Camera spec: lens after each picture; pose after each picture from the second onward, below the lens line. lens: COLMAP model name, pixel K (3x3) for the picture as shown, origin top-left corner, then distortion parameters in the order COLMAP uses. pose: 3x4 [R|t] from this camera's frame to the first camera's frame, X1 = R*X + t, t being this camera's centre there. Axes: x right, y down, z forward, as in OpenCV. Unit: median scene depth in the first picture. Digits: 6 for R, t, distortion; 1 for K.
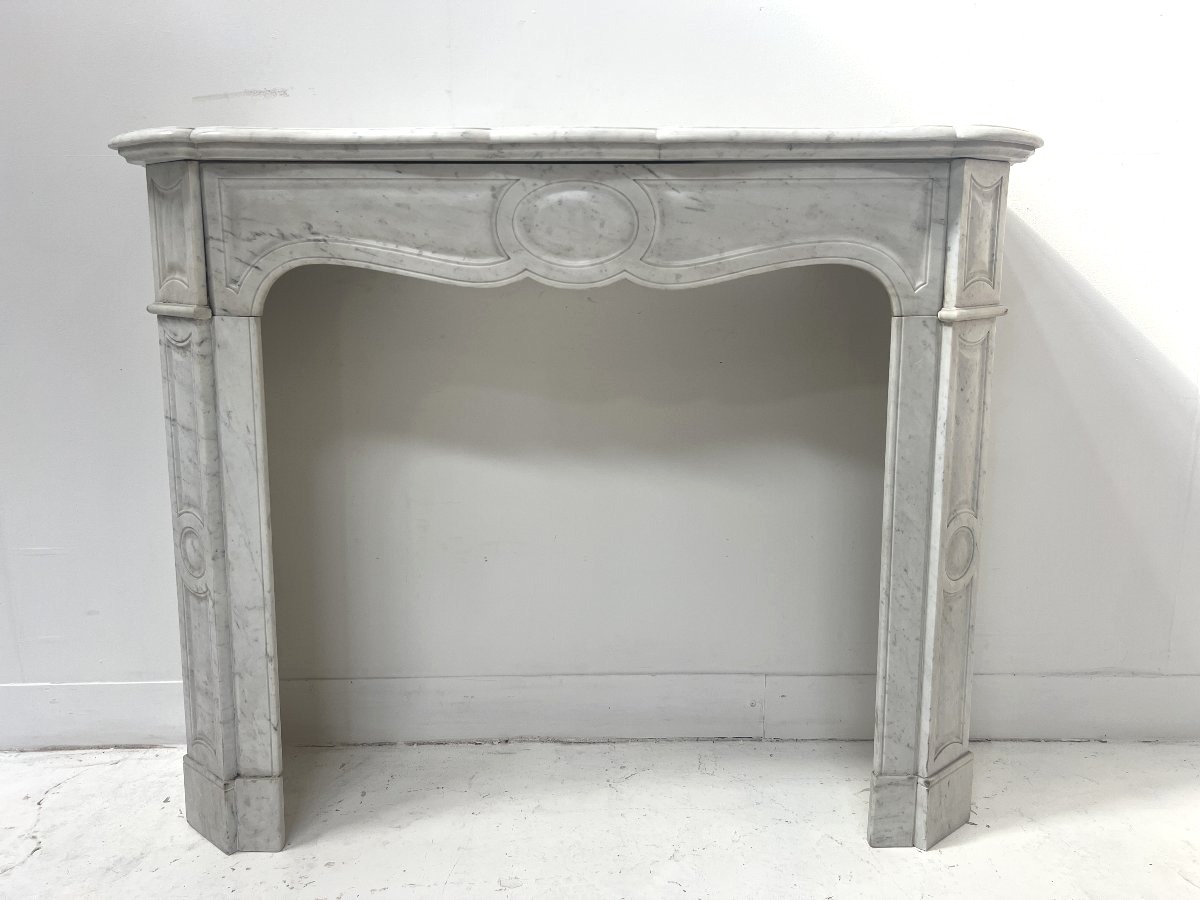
lens RADIAL K [[901.4, 0, 604.8], [0, 901.4, 453.7], [0, 0, 1]] dist [0.049237, -0.071897]
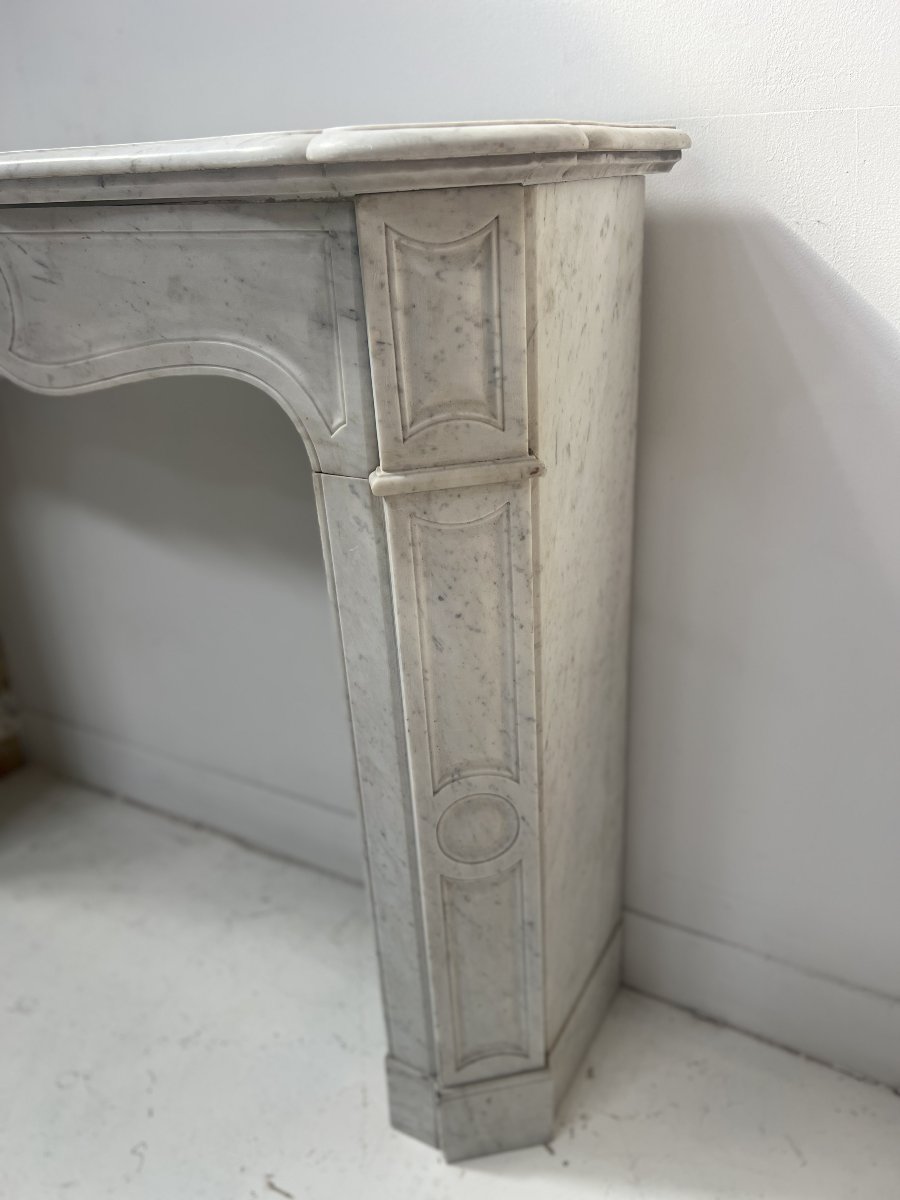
lens RADIAL K [[901.4, 0, 447.7], [0, 901.4, 605.7], [0, 0, 1]] dist [0.049237, -0.071897]
pose [[0.873311, 0.181056, -0.452269, 0.693775], [-0.059239, 0.960949, 0.270309, -0.235657], [0.483548, -0.209272, 0.849933, 0.521586]]
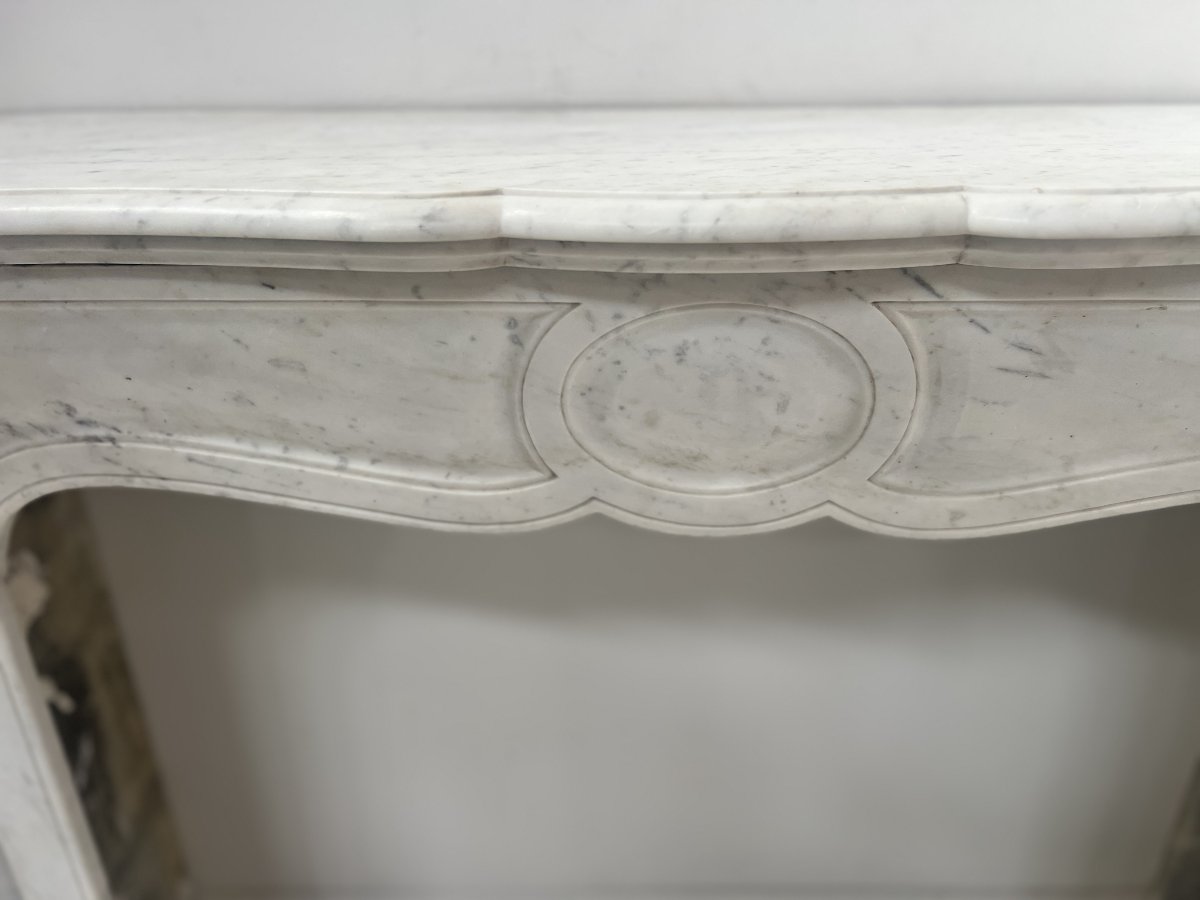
lens RADIAL K [[901.4, 0, 604.8], [0, 901.4, 453.7], [0, 0, 1]] dist [0.049237, -0.071897]
pose [[0.999852, 0.001604, -0.017151, -0.075051], [0.002969, 0.964708, 0.263306, -0.337097], [0.016968, -0.263318, 0.964560, 0.598305]]
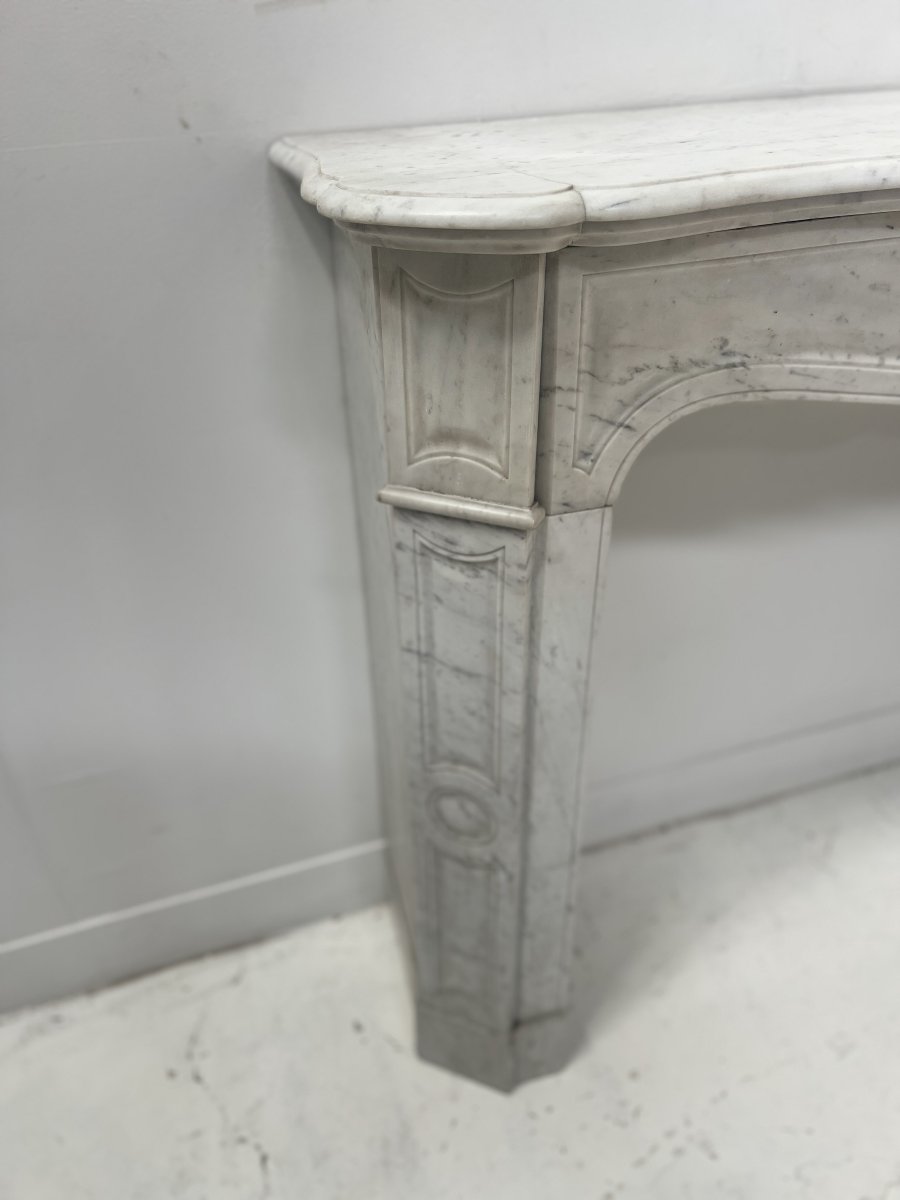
lens RADIAL K [[901.4, 0, 447.7], [0, 901.4, 605.7], [0, 0, 1]] dist [0.049237, -0.071897]
pose [[0.958015, -0.187764, 0.216684, -0.634803], [0.090085, 0.914586, 0.394231, -0.336143], [-0.272198, -0.358159, 0.893101, 0.489775]]
